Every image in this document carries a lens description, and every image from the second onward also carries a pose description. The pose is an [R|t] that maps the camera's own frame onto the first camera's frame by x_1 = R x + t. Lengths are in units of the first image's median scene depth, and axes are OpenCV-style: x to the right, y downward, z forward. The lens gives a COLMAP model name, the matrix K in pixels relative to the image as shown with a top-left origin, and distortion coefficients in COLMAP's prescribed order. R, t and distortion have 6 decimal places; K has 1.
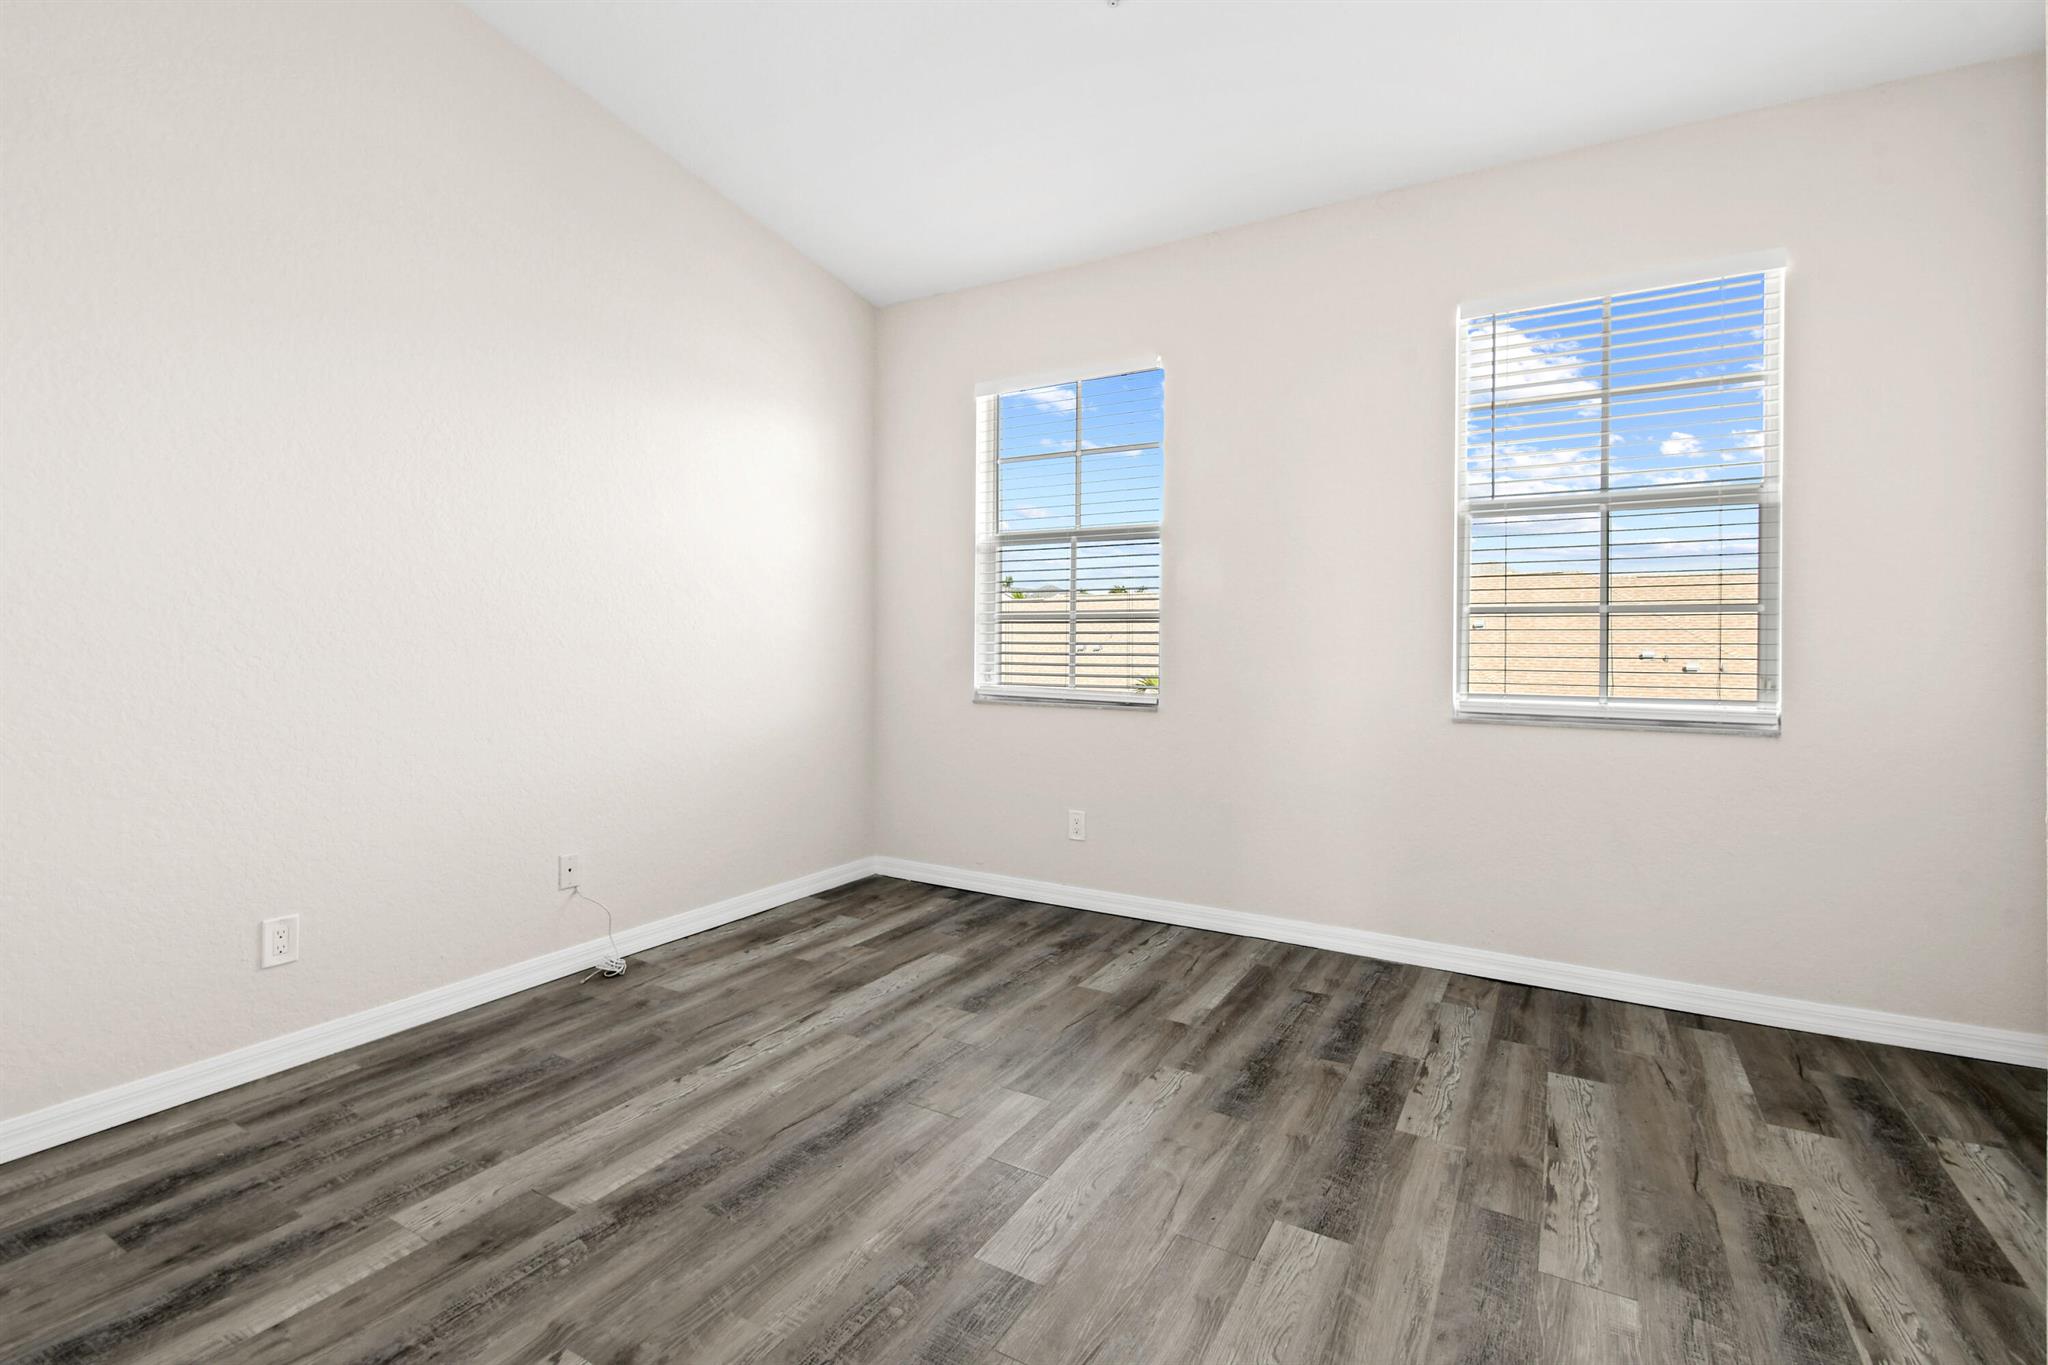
lens RADIAL K [[922.6, 0, 1038.1], [0, 922.6, 644.7], [0, 0, 1]] dist [0.009857, -0.005478]
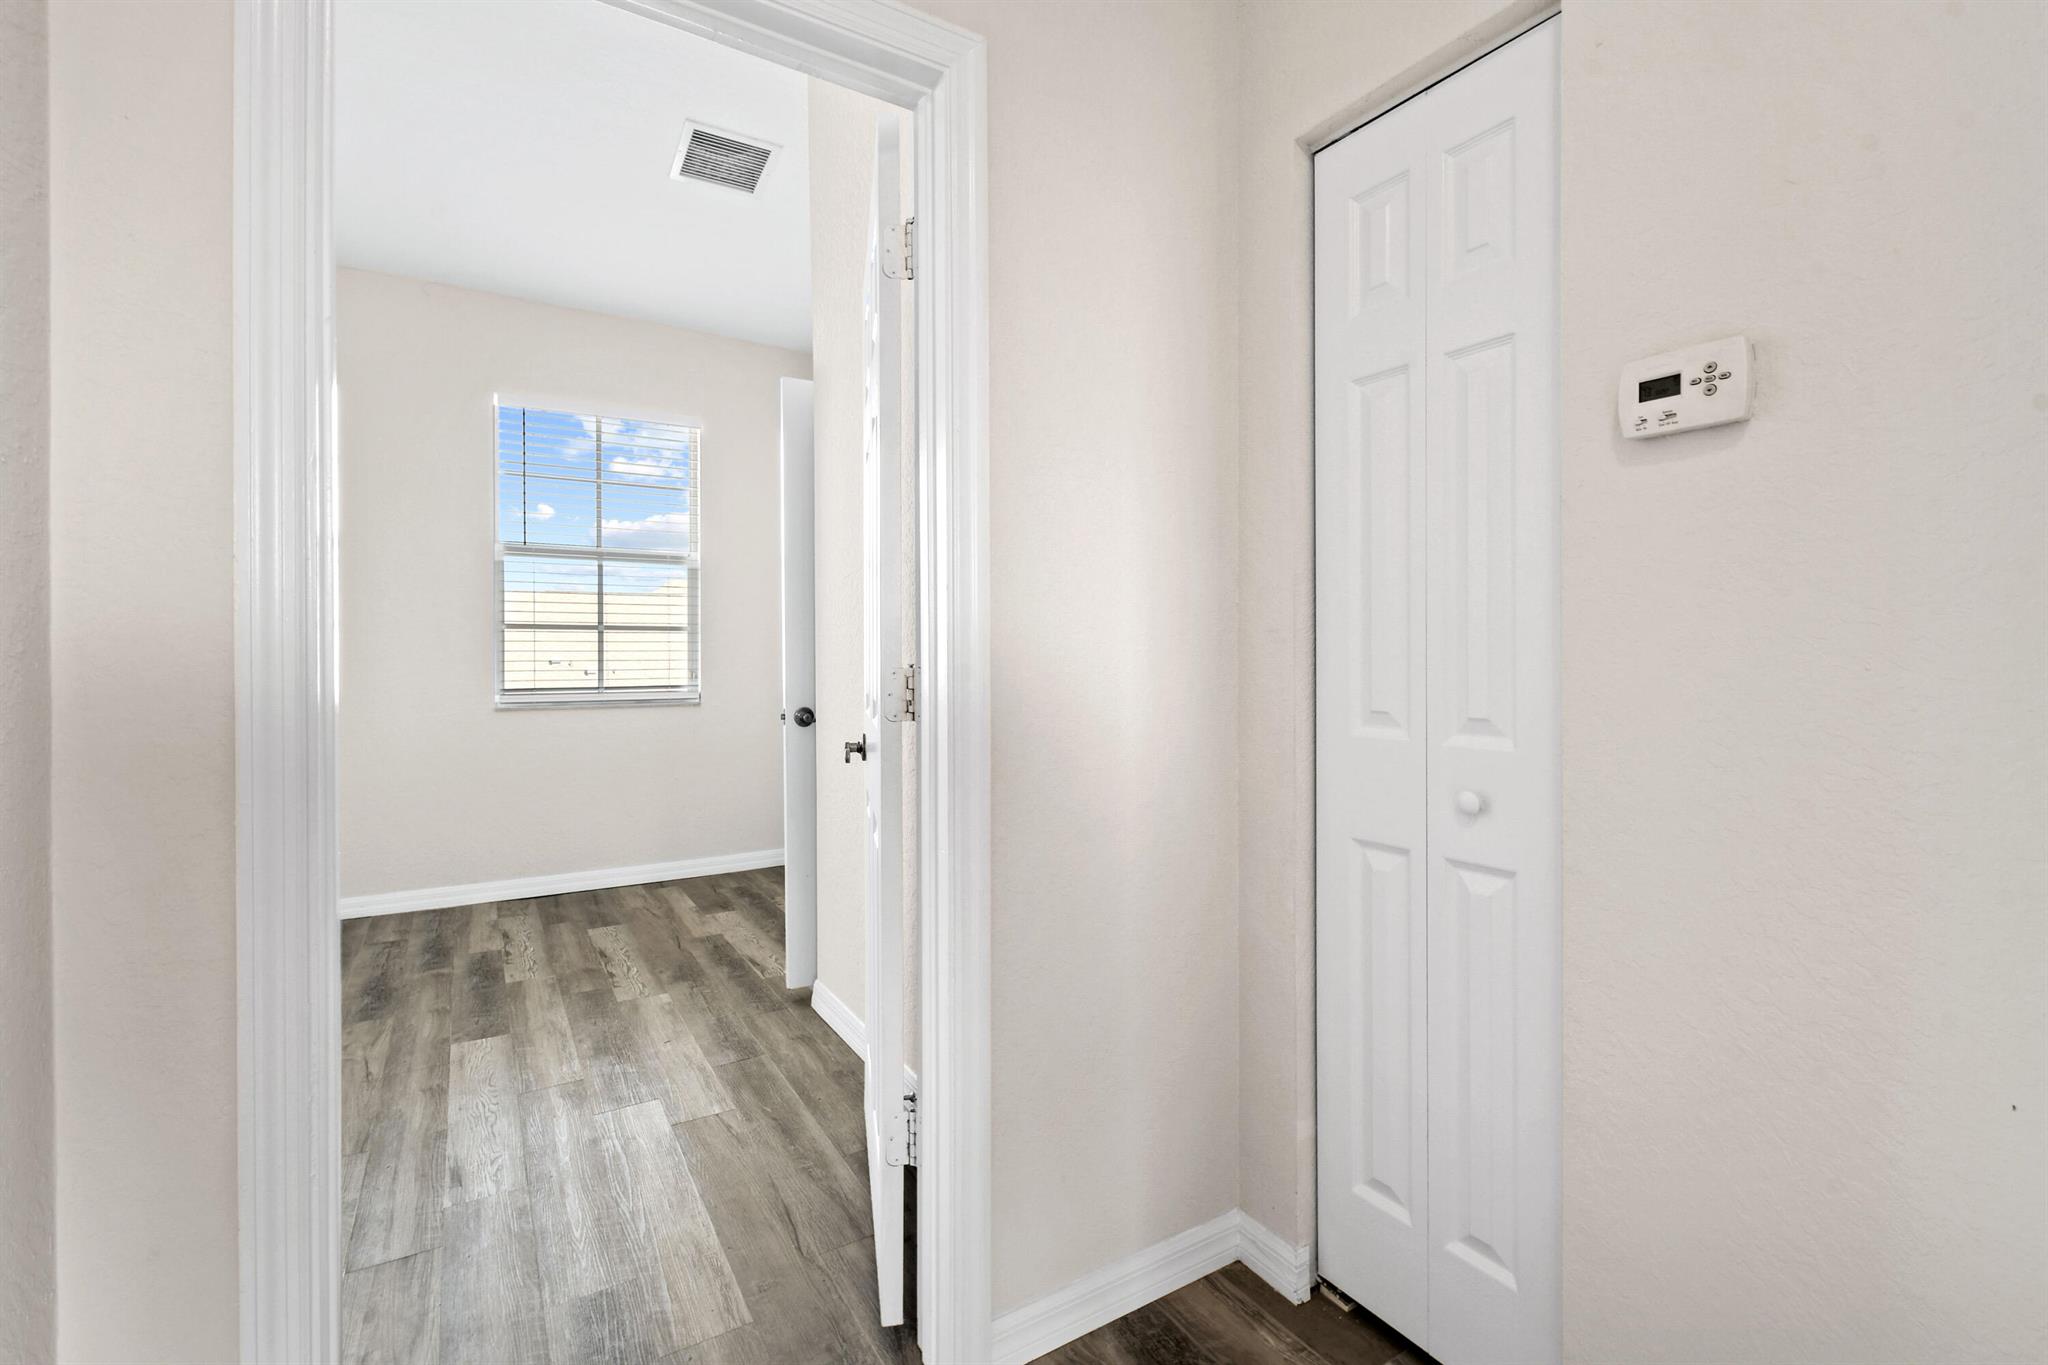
lens RADIAL K [[906.2, 0, 1044.5], [0, 906.2, 682.5], [0, 0, 1]] dist [0.001912, -0.004512]
pose [[0.463059, -0.034087, 0.885672, -0.428215], [0.004051, 0.999331, 0.036343, -0.000341], [-0.886318, -0.013241, 0.462888, -0.374908]]
